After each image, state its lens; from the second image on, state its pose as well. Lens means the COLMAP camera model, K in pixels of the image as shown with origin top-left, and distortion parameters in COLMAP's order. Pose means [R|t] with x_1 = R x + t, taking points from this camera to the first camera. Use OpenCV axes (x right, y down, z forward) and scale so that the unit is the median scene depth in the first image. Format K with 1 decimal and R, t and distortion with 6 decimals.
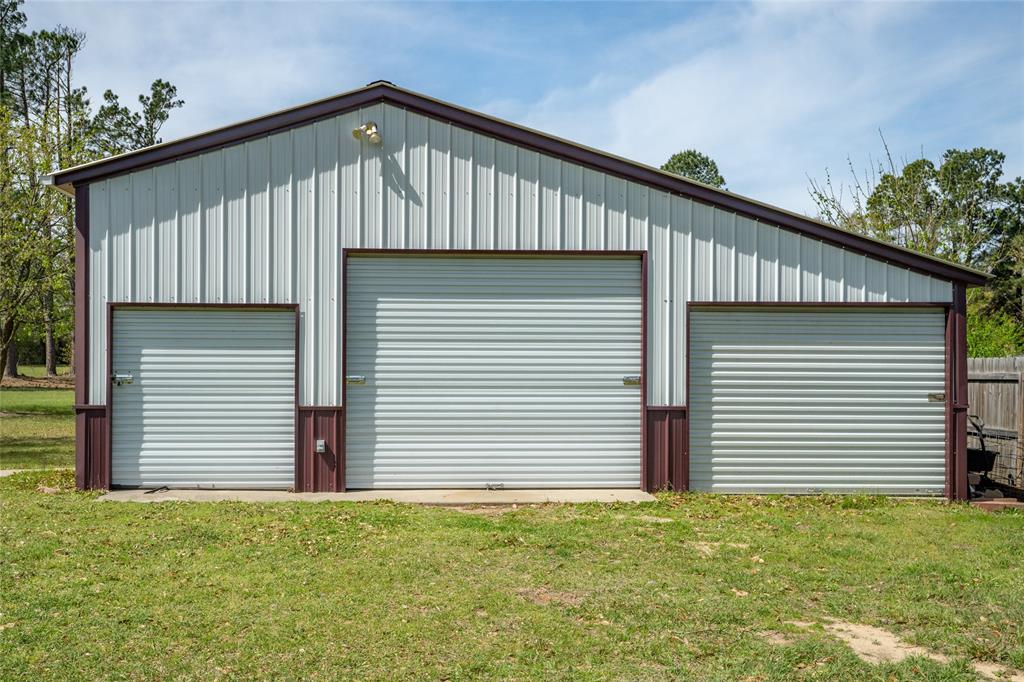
lens RADIAL K [[964.1, 0, 500.5], [0, 964.1, 381.7], [0, 0, 1]] dist [0.019073, 0.000000]
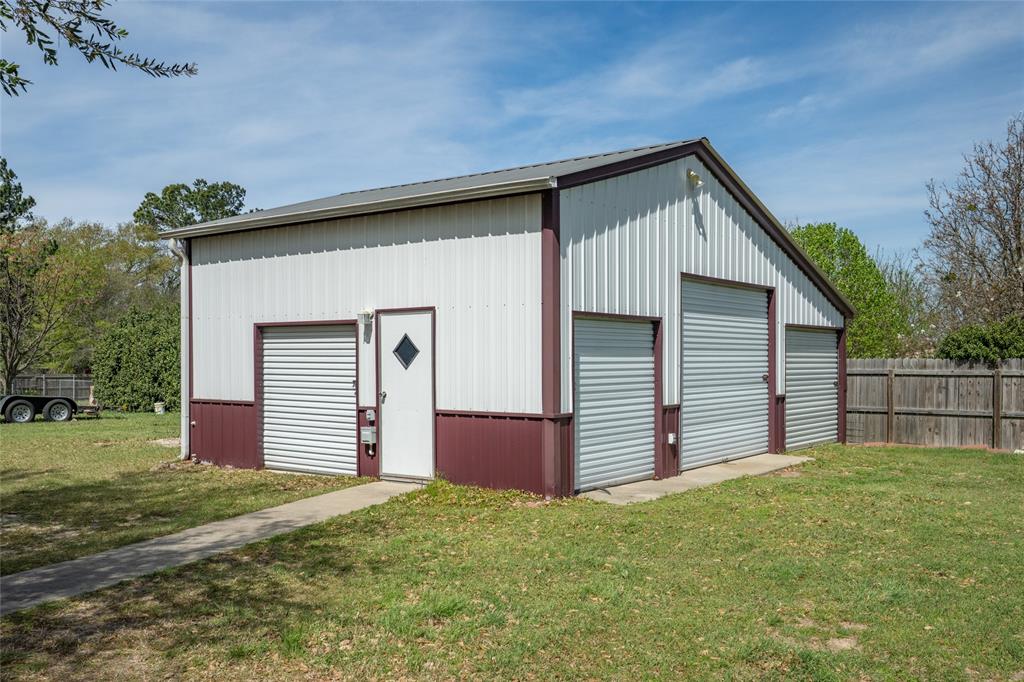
lens RADIAL K [[880.6, 0, 489.8], [0, 880.6, 376.9], [0, 0, 1]] dist [0.011973, 0.017945]
pose [[0.667259, -0.020053, 0.744556, -1.113174], [0.022225, 0.999728, 0.007007, -0.020711], [-0.744494, 0.011872, 0.667523, 0.439313]]
